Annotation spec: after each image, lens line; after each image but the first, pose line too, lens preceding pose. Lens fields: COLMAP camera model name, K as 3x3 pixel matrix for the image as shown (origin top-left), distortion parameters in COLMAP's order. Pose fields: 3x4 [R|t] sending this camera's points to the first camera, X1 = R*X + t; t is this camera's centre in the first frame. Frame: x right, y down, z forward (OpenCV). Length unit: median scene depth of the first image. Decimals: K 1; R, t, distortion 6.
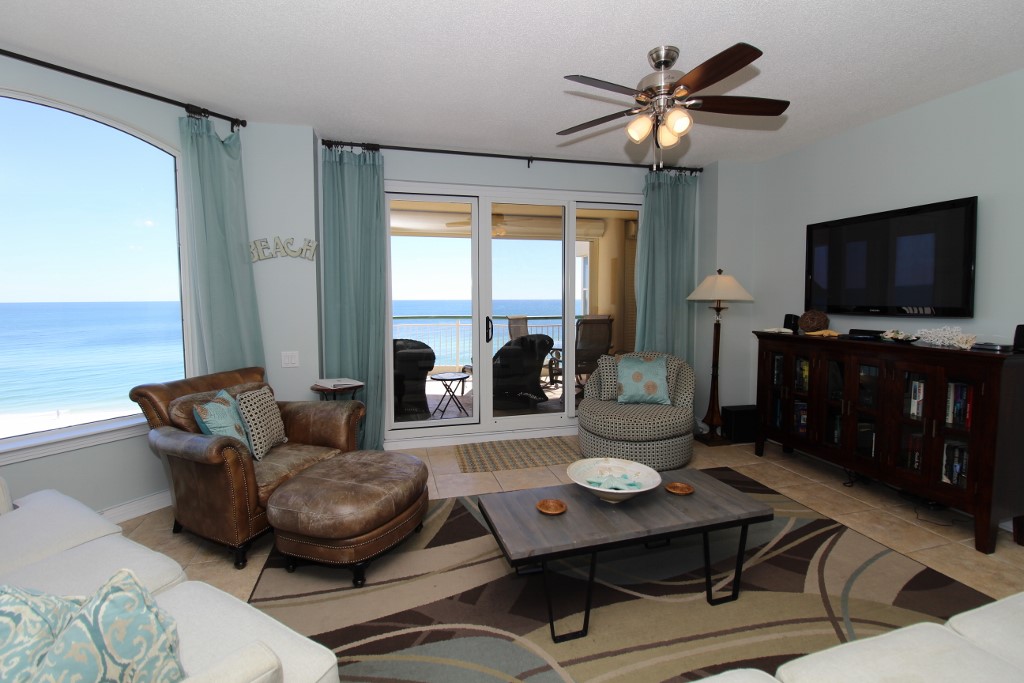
lens RADIAL K [[473.6, 0, 513.0], [0, 473.6, 326.0], [0, 0, 1]] dist [-0.004598, -0.008375]
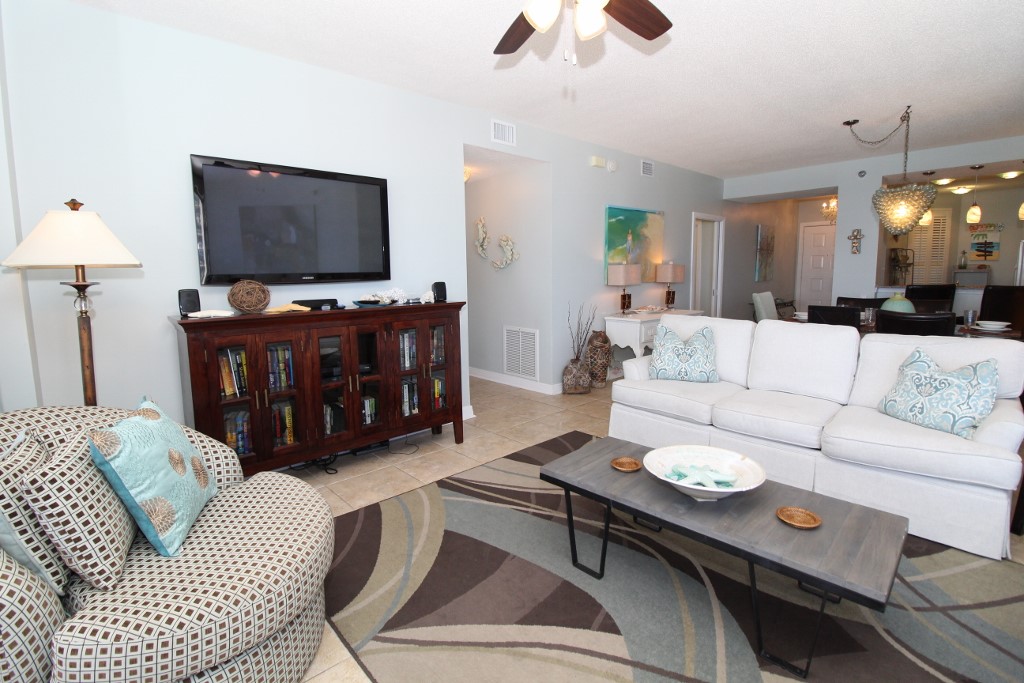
lens RADIAL K [[473.6, 0, 505.5], [0, 473.6, 326.8], [0, 0, 1]] dist [-0.004598, -0.008375]
pose [[-0.461847, -0.092829, 0.882089, -0.195888], [0.069776, 0.987623, 0.140469, -0.037331], [-0.884211, 0.126424, -0.449653, 0.975026]]
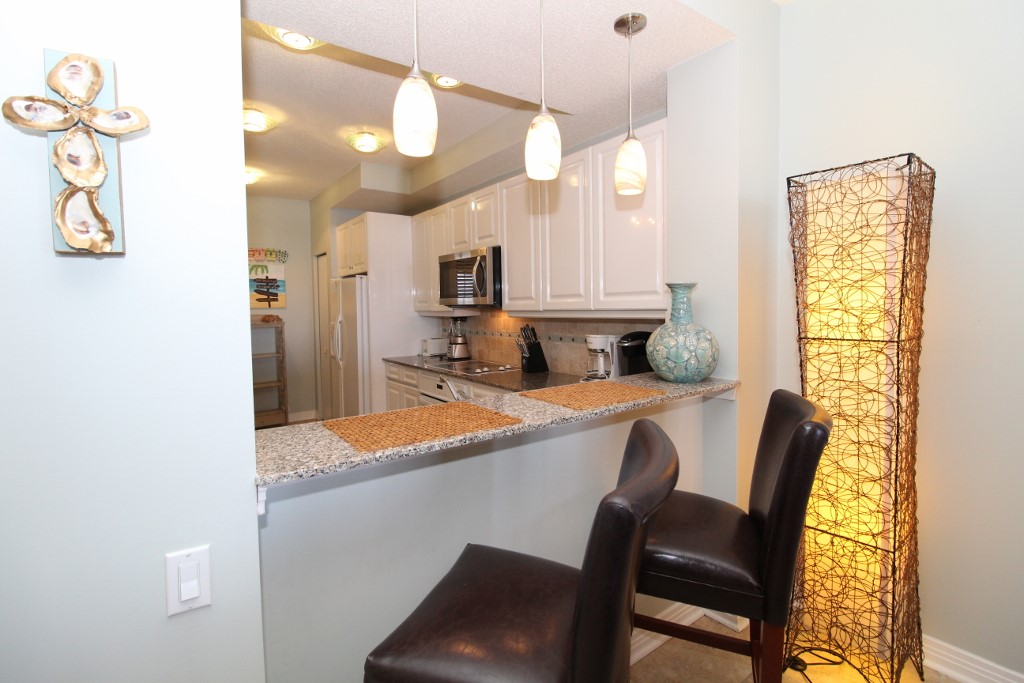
lens RADIAL K [[473.6, 0, 517.2], [0, 473.6, 320.5], [0, 0, 1]] dist [-0.004598, -0.008375]
pose [[-0.929458, 0.029231, -0.367768, 0.604948], [-0.003475, 0.996118, 0.087955, 0.036488], [0.368911, 0.083028, -0.925749, -0.597539]]
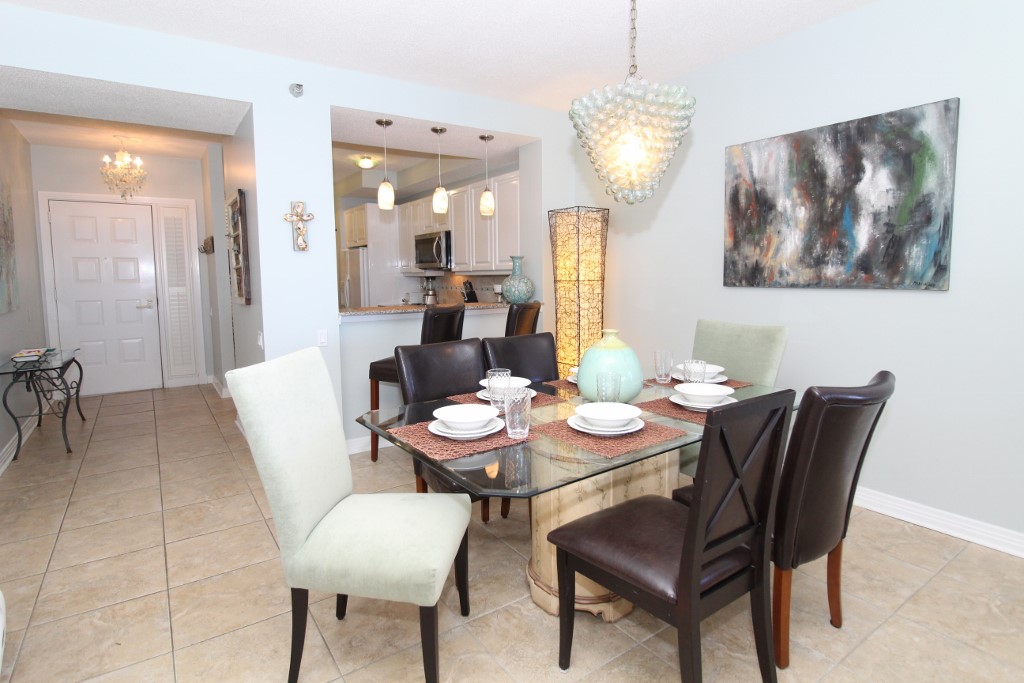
lens RADIAL K [[534.2, 0, 511.6], [0, 534.2, 320.3], [0, 0, 1]] dist [-0.002507, -0.002901]
pose [[-0.943076, 0.041661, -0.329956, 0.668307], [-0.006444, 0.989648, 0.143375, 0.011075], [0.332513, 0.137340, -0.933045, 0.143477]]
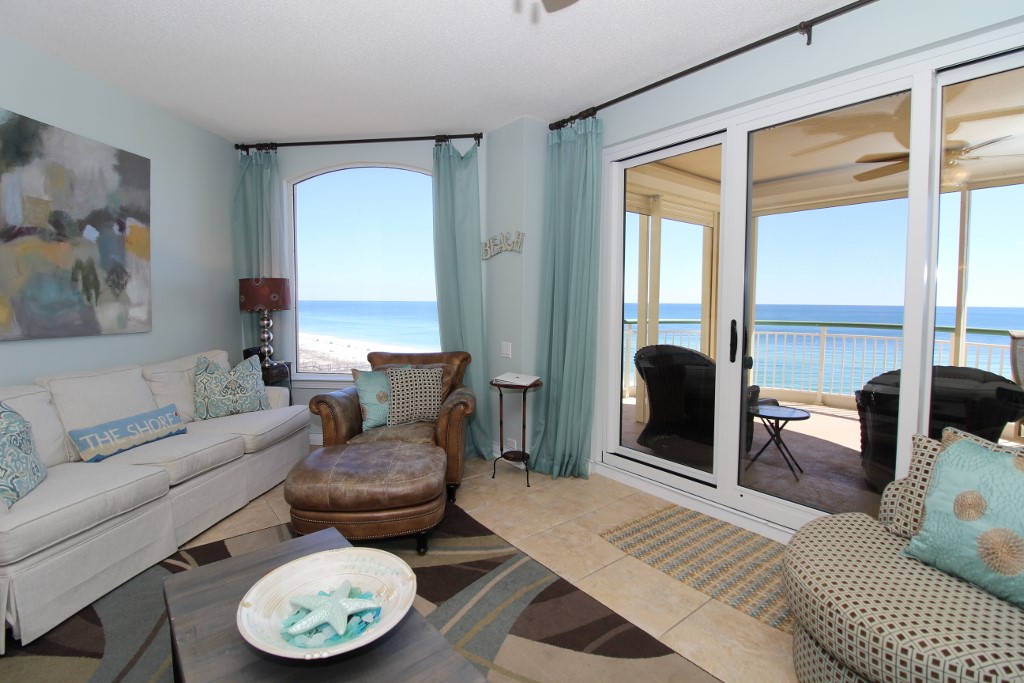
lens RADIAL K [[473.6, 0, 506.8], [0, 473.6, 324.3], [0, 0, 1]] dist [-0.004598, -0.008375]
pose [[0.392856, 0.053477, -0.918044, 0.462184], [-0.063569, 0.997499, 0.030902, -0.017059], [0.917400, 0.046220, 0.395273, 0.568822]]
